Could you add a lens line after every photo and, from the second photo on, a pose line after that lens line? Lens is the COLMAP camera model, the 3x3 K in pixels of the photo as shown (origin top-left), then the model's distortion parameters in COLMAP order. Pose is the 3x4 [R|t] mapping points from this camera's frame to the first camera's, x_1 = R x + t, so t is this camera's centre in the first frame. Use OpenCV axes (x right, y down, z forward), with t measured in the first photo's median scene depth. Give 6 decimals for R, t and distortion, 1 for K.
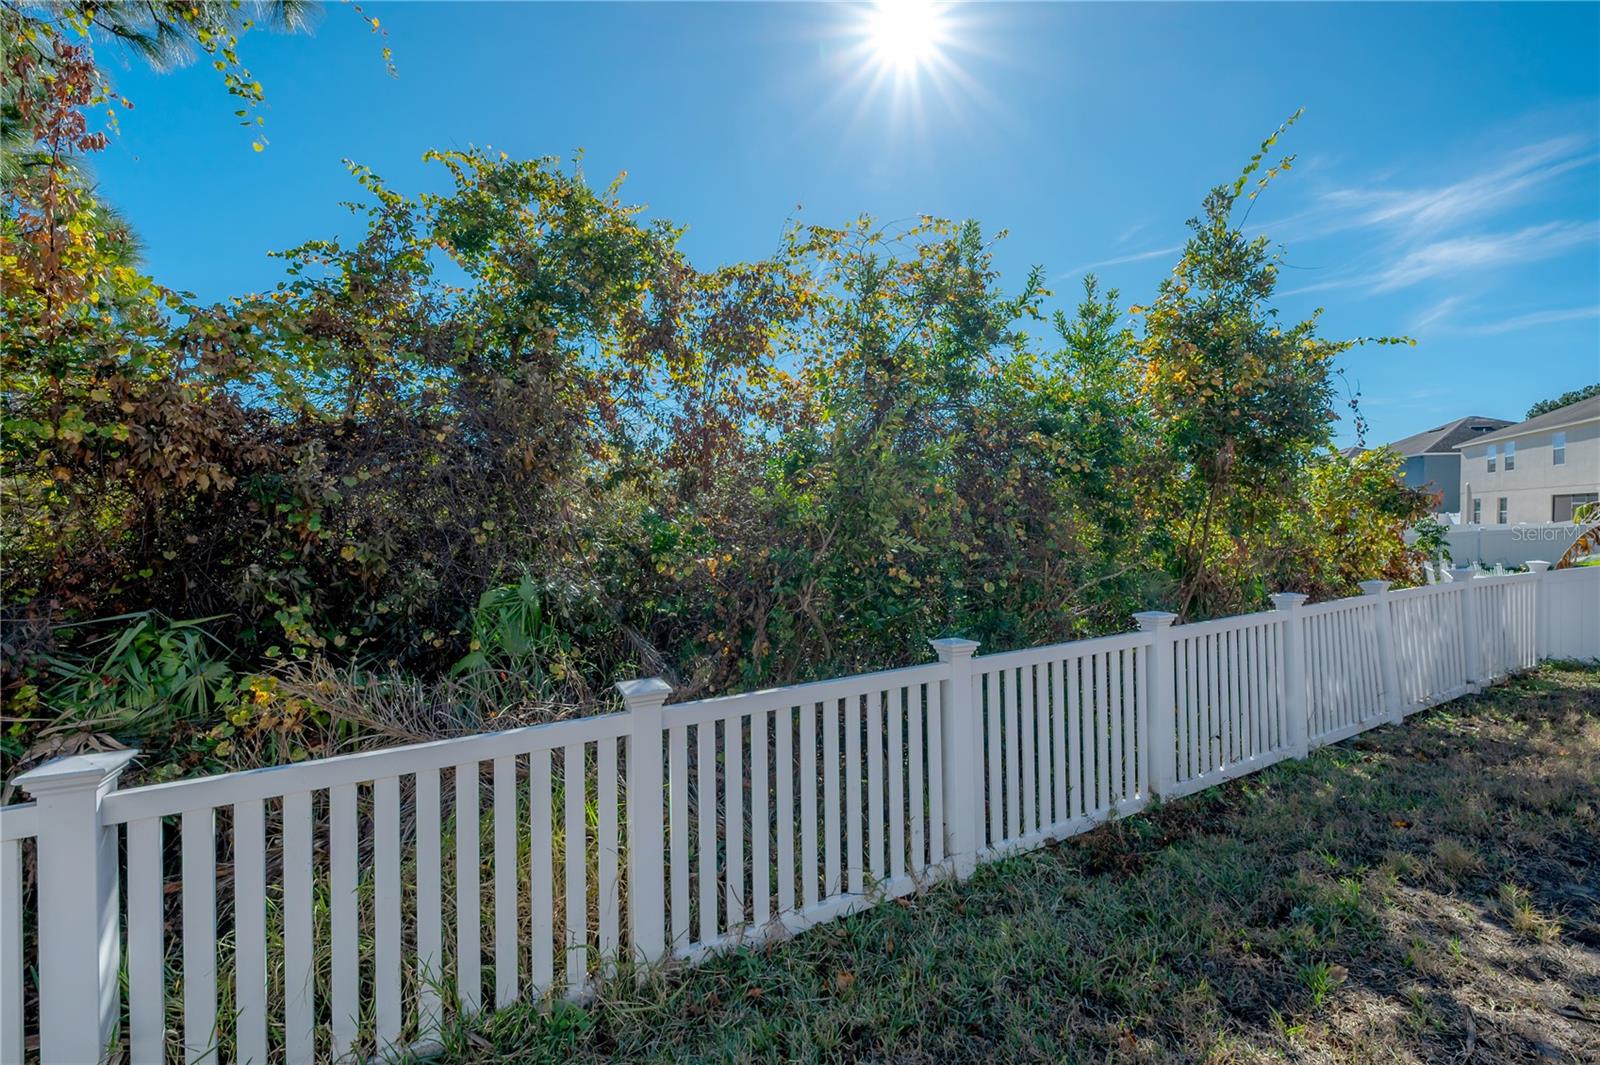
lens RADIAL K [[654.7, 0, 803.8], [0, 654.7, 529.3], [0, 0, 1]] dist [-0.004914, -0.000229]
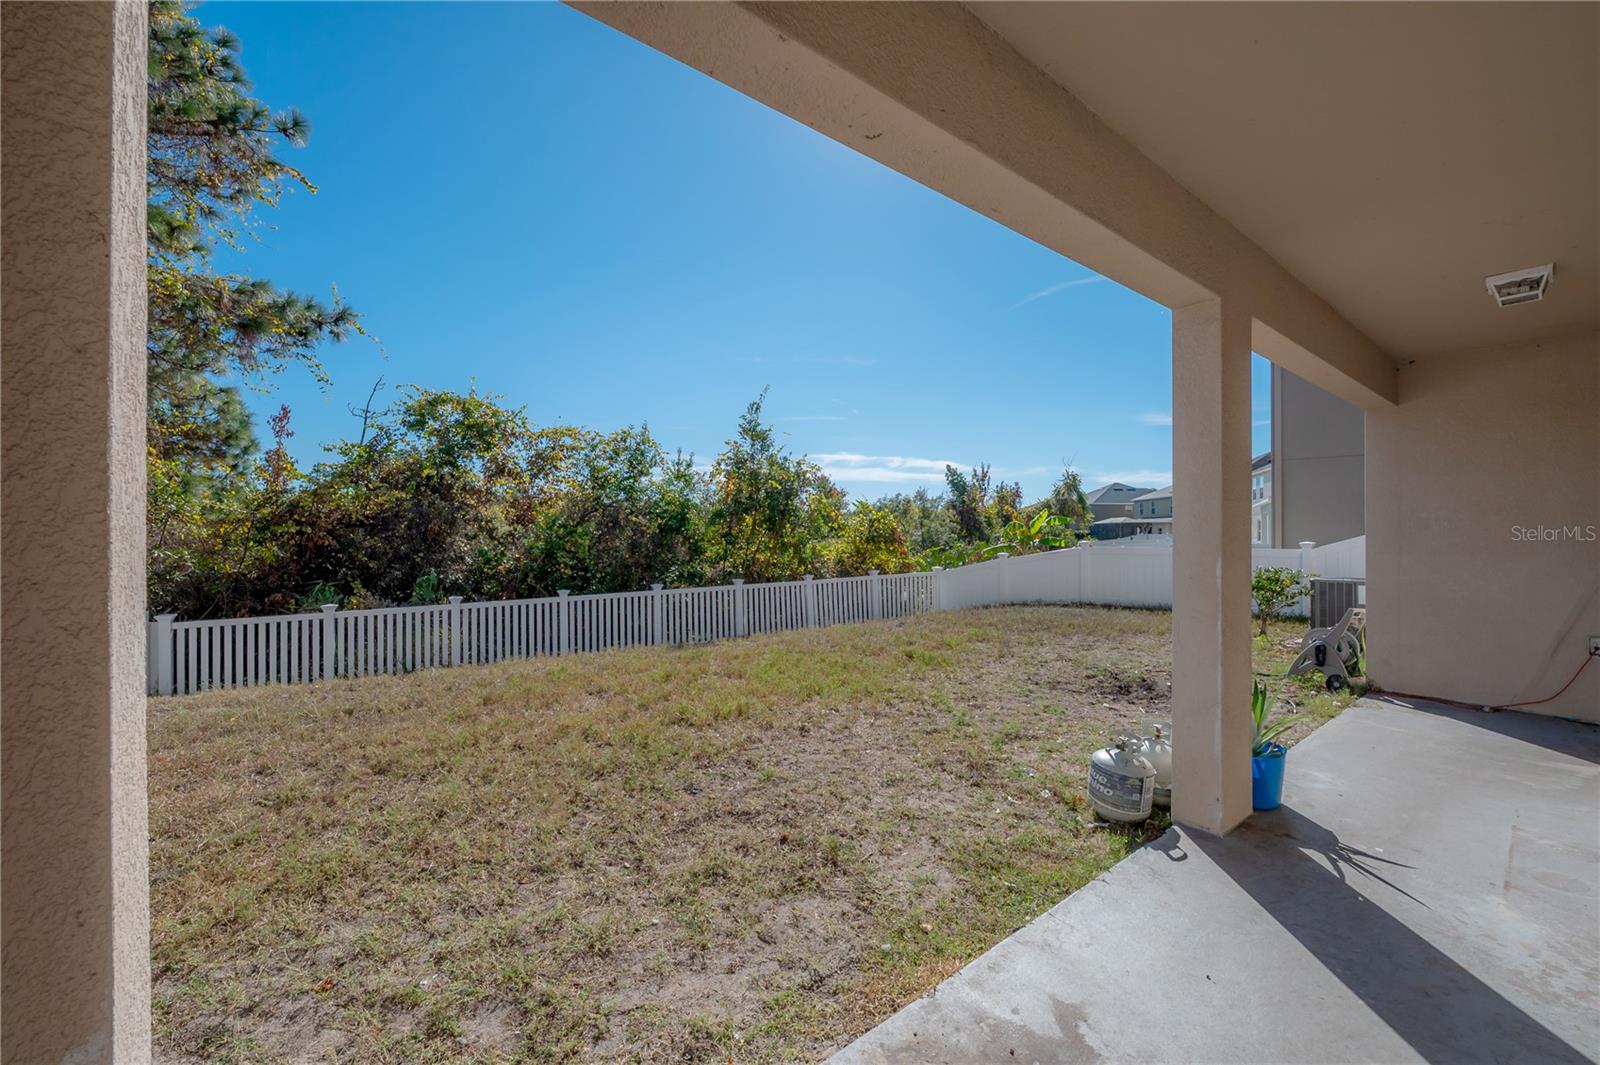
lens RADIAL K [[654.7, 0, 799.6], [0, 654.7, 537.3], [0, 0, 1]] dist [-0.004914, -0.000229]
pose [[0.999822, -0.004422, 0.018330, 0.825476], [0.004454, 0.999989, -0.001721, -0.051120], [-0.018323, 0.001802, 0.999831, -1.385258]]
